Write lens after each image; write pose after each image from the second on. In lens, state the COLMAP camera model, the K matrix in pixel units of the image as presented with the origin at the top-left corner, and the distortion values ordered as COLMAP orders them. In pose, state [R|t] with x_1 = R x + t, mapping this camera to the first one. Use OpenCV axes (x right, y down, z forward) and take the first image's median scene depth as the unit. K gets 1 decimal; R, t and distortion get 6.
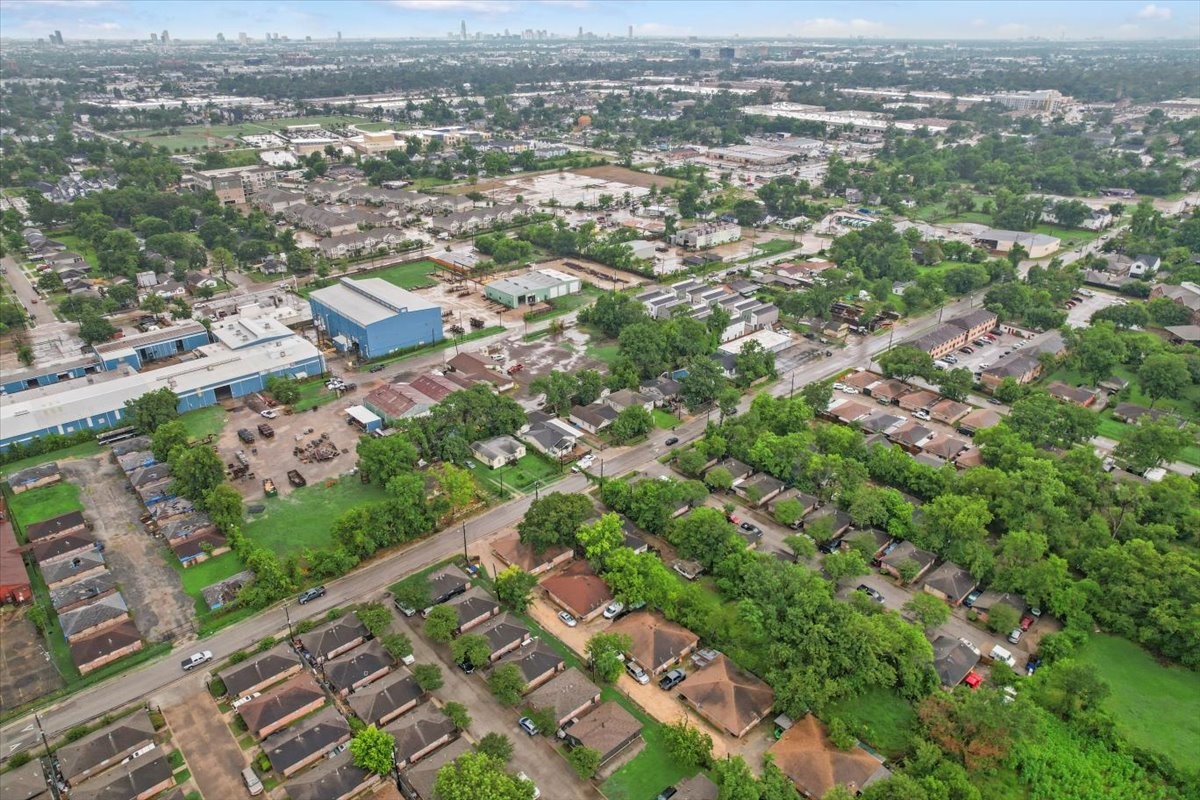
lens RADIAL K [[772.0, 0, 601.4], [0, 772.0, 416.2], [0, 0, 1]] dist [-0.079388, 0.069027]
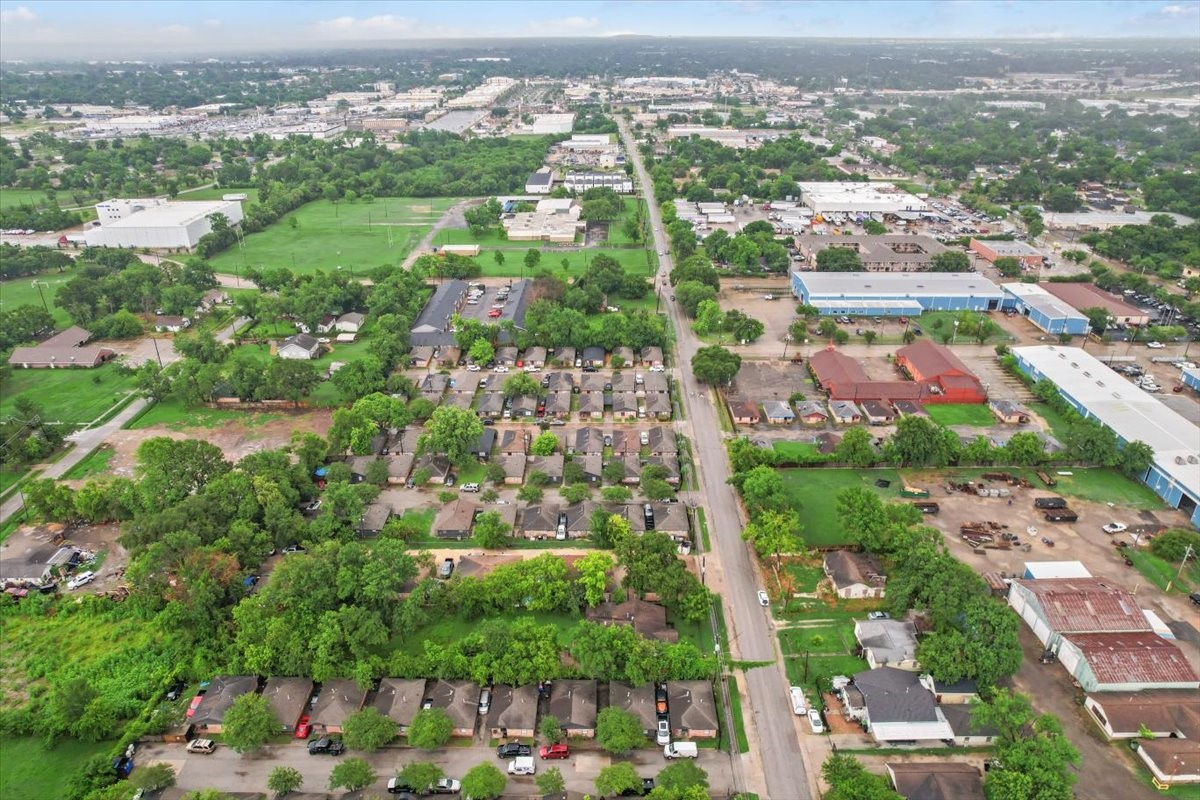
lens RADIAL K [[772.0, 0, 601.5], [0, 772.0, 401.8], [0, 0, 1]] dist [-0.079388, 0.069027]
pose [[-0.671400, 0.325446, -0.665813, 0.416738], [-0.331650, 0.671489, 0.662654, -0.459294], [0.662744, 0.665723, -0.342904, 0.898080]]
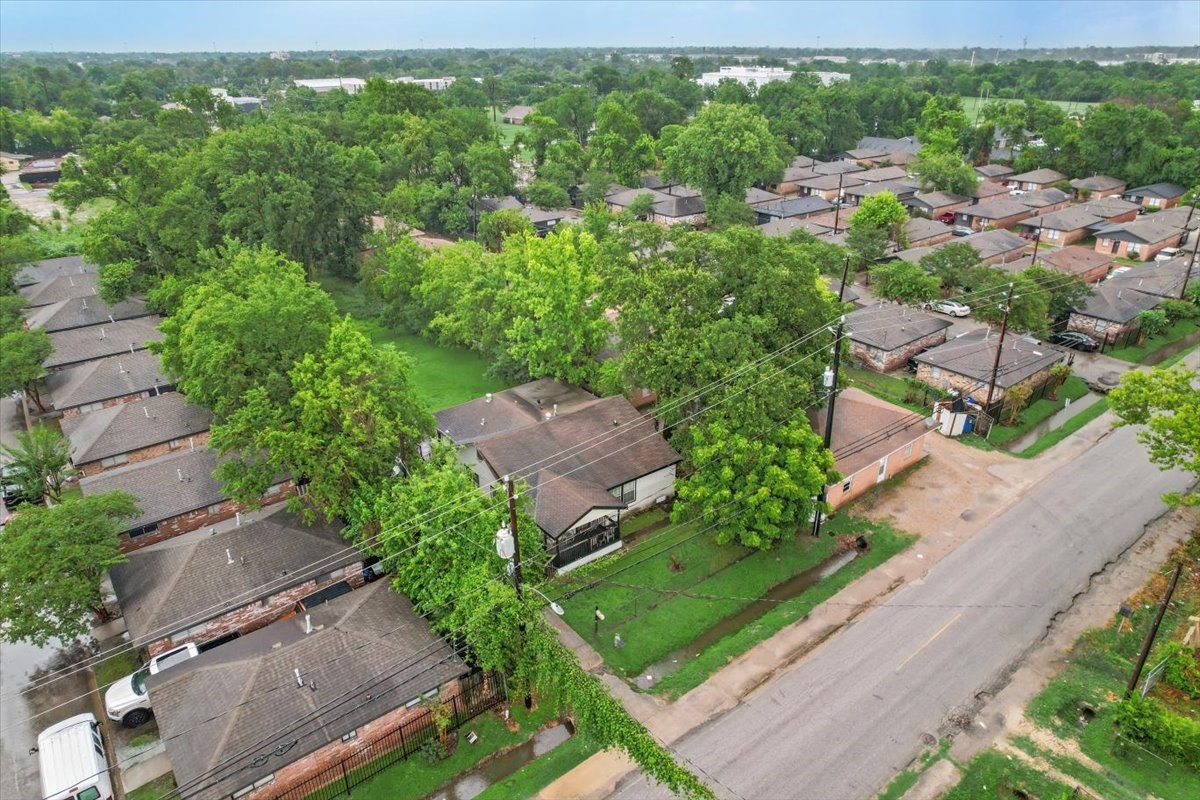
lens RADIAL K [[772.0, 0, 601.6], [0, 772.0, 390.0], [0, 0, 1]] dist [-0.079388, 0.069027]
pose [[-0.998439, -0.016716, 0.053286, -0.021549], [0.031038, 0.627132, 0.778295, -0.064883], [-0.046427, 0.778734, -0.625634, 0.943859]]
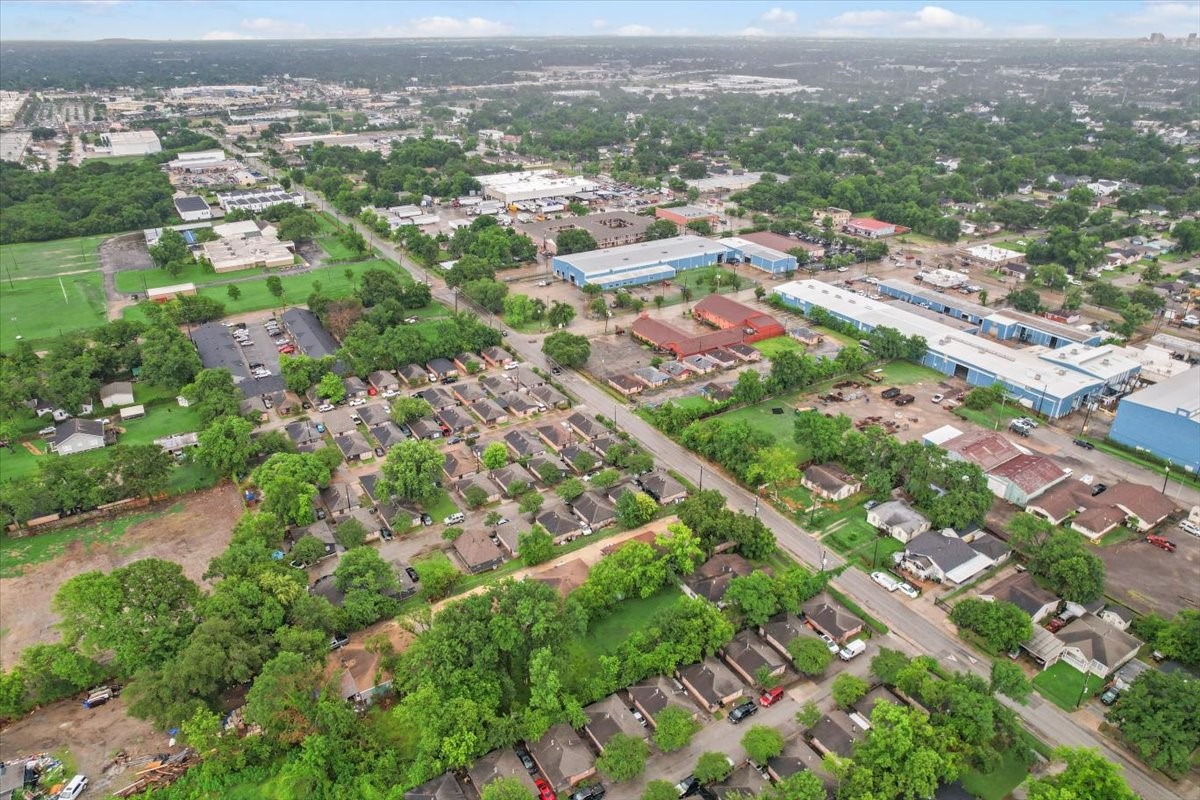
lens RADIAL K [[772.0, 0, 596.4], [0, 772.0, 395.8], [0, 0, 1]] dist [-0.079388, 0.069027]
pose [[-0.179585, 0.424248, -0.887560, 0.616037], [-0.442059, 0.771201, 0.458074, -0.298270], [0.878825, 0.474617, 0.049047, 0.580401]]
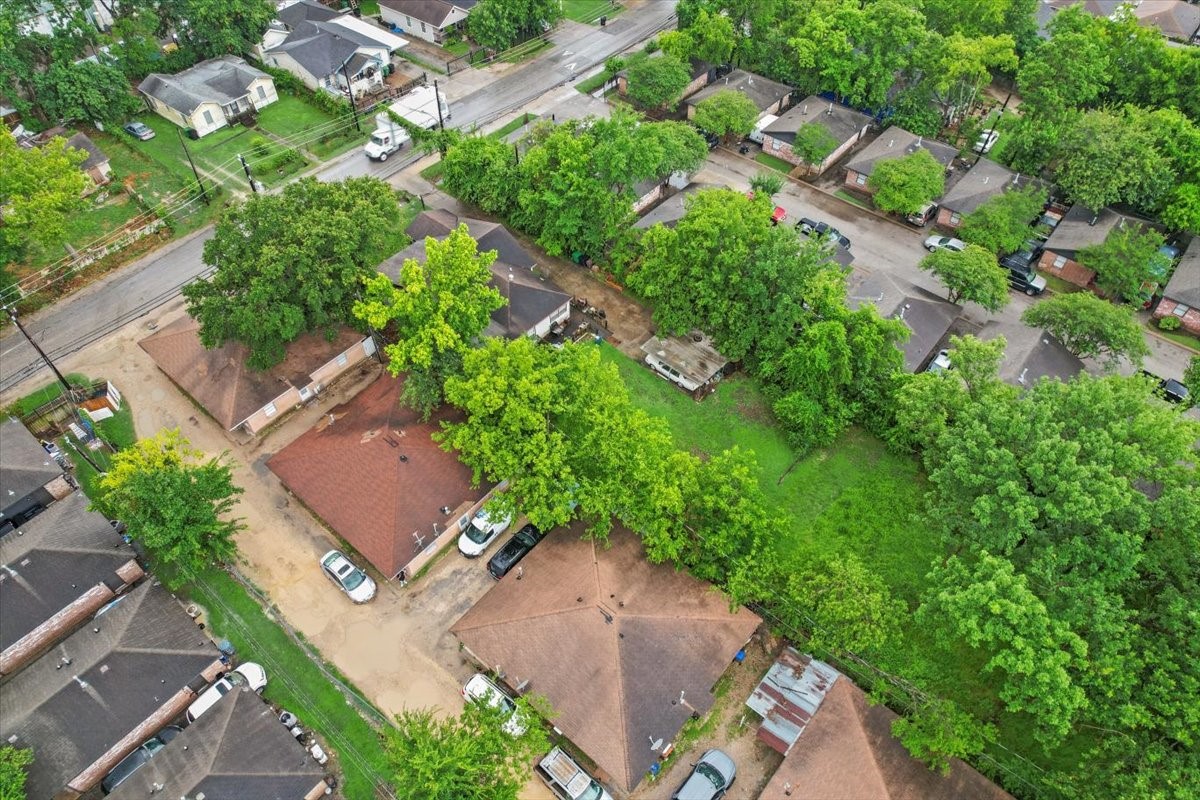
lens RADIAL K [[772.0, 0, 603.1], [0, 772.0, 397.7], [0, 0, 1]] dist [-0.079388, 0.069027]
pose [[0.990844, -0.104451, 0.085545, 0.030801], [0.064421, 0.922601, 0.380338, 0.054031], [-0.118650, -0.371345, 0.920883, 0.505824]]
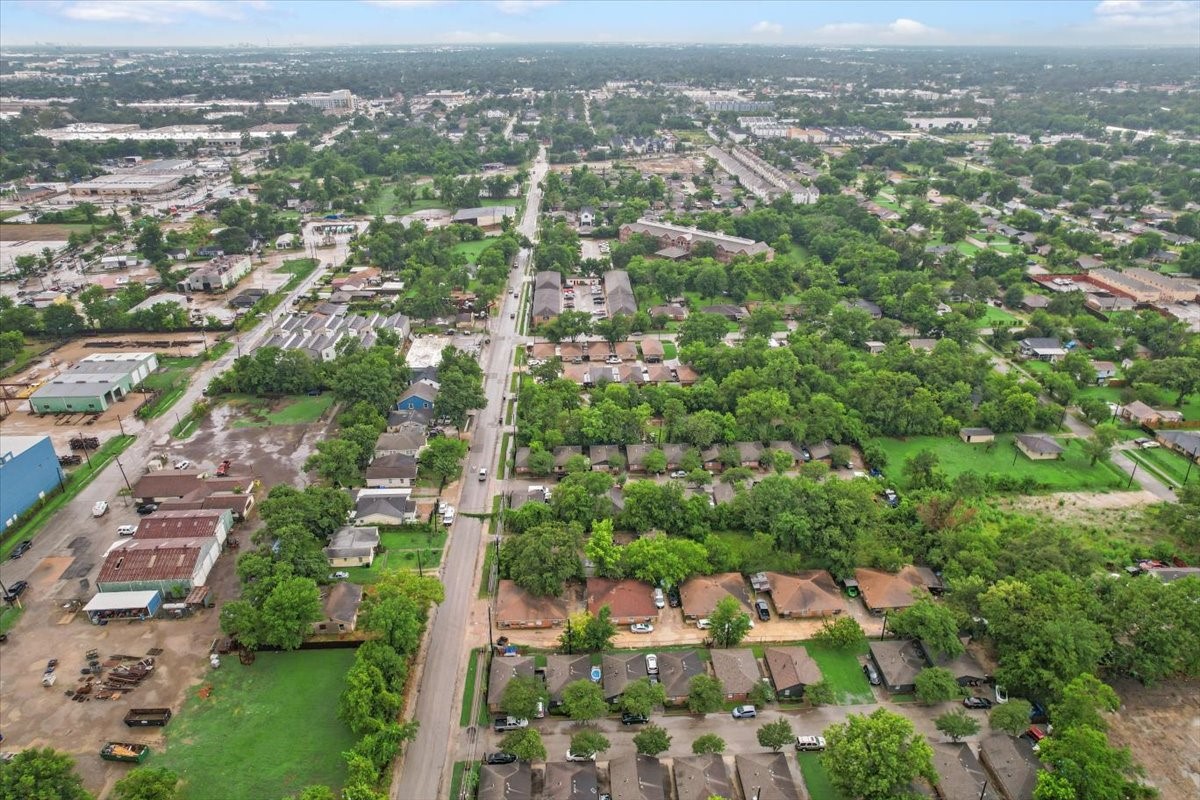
lens RADIAL K [[772.0, 0, 598.4], [0, 772.0, 392.4], [0, 0, 1]] dist [-0.079388, 0.069027]
pose [[0.630763, -0.326279, 0.704045, -0.481955], [0.349685, 0.929475, 0.117464, -0.110962], [-0.692718, 0.172102, 0.700373, 0.205545]]
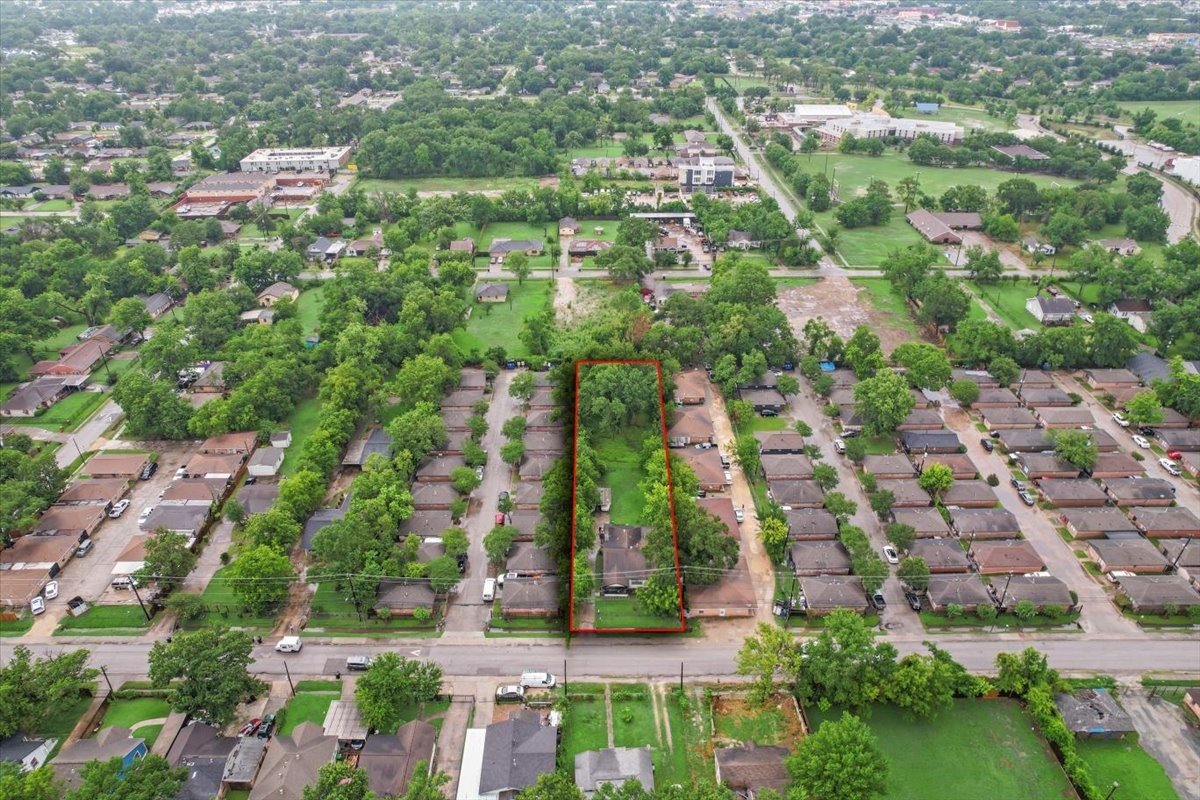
lens RADIAL K [[772.0, 0, 603.1], [0, 772.0, 394.8], [0, 0, 1]] dist [-0.079388, 0.069027]
pose [[-0.750487, -0.333873, 0.570349, -0.328713], [0.302550, 0.593696, 0.745646, -0.500668], [-0.587566, 0.732157, -0.344547, 0.965388]]
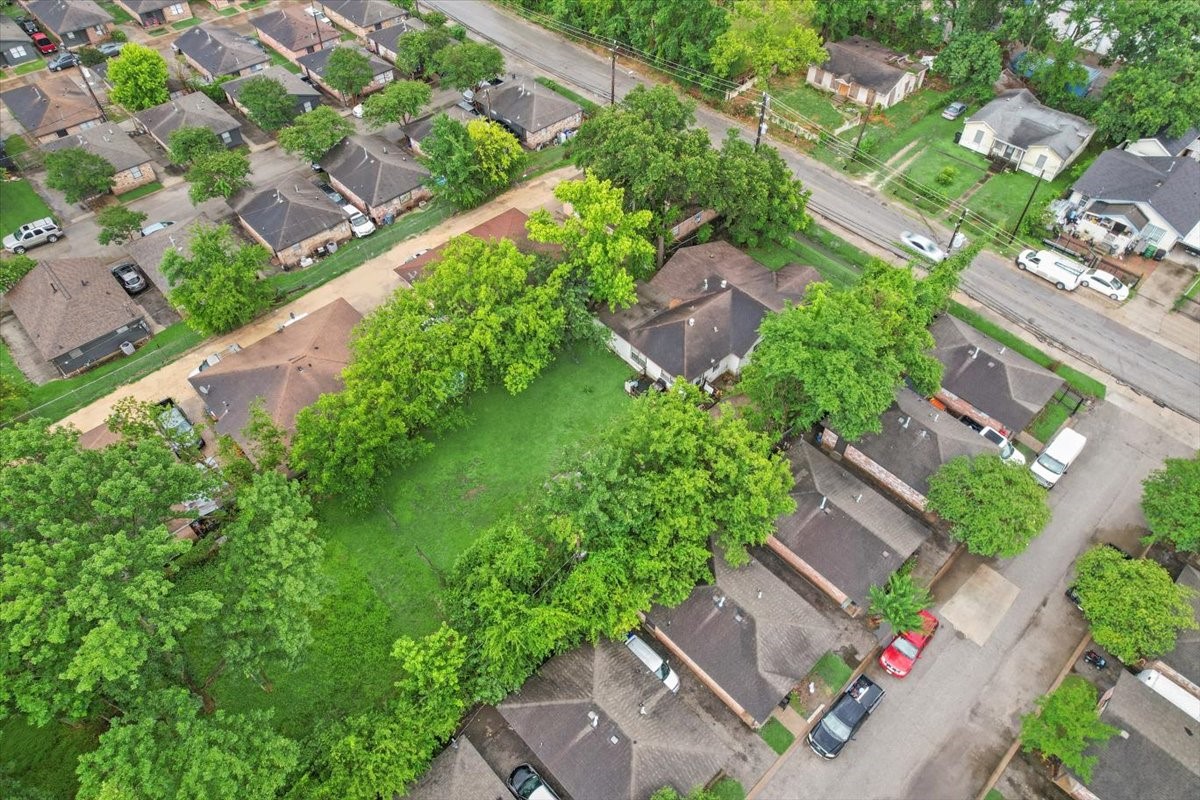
lens RADIAL K [[772.0, 0, 598.2], [0, 772.0, 396.5], [0, 0, 1]] dist [-0.079388, 0.069027]
pose [[0.023424, 0.752119, -0.658611, 0.232177], [-0.459463, 0.593193, 0.661072, -0.033725], [0.887888, 0.287122, 0.359466, 0.673678]]
